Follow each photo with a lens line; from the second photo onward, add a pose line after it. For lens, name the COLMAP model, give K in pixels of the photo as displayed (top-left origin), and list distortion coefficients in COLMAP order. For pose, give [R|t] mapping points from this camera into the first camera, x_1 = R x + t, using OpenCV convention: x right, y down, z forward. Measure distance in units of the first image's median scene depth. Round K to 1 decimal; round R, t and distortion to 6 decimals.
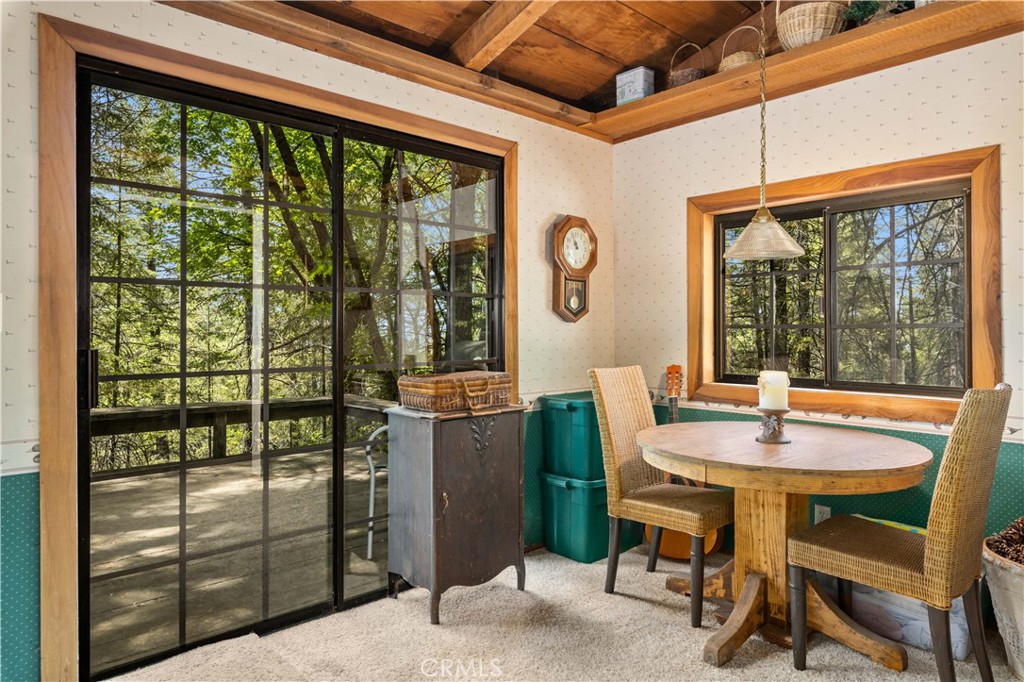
lens RADIAL K [[645.1, 0, 512.1], [0, 645.1, 332.5], [0, 0, 1]] dist [-0.001750, -0.001094]
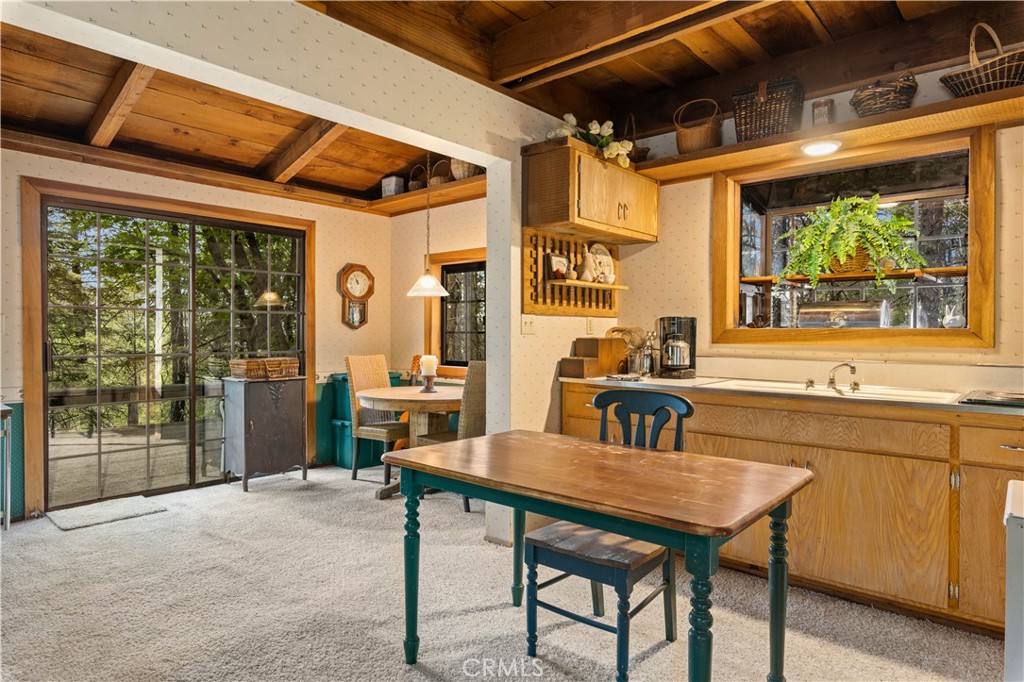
lens RADIAL K [[606.3, 0, 513.1], [0, 606.3, 343.5], [0, 0, 1]] dist [-0.005714, -0.000747]
pose [[0.993253, 0.002691, 0.115934, 0.352998], [-0.004321, 0.999895, 0.013813, -0.002278], [-0.115885, -0.014221, 0.993161, -0.649732]]
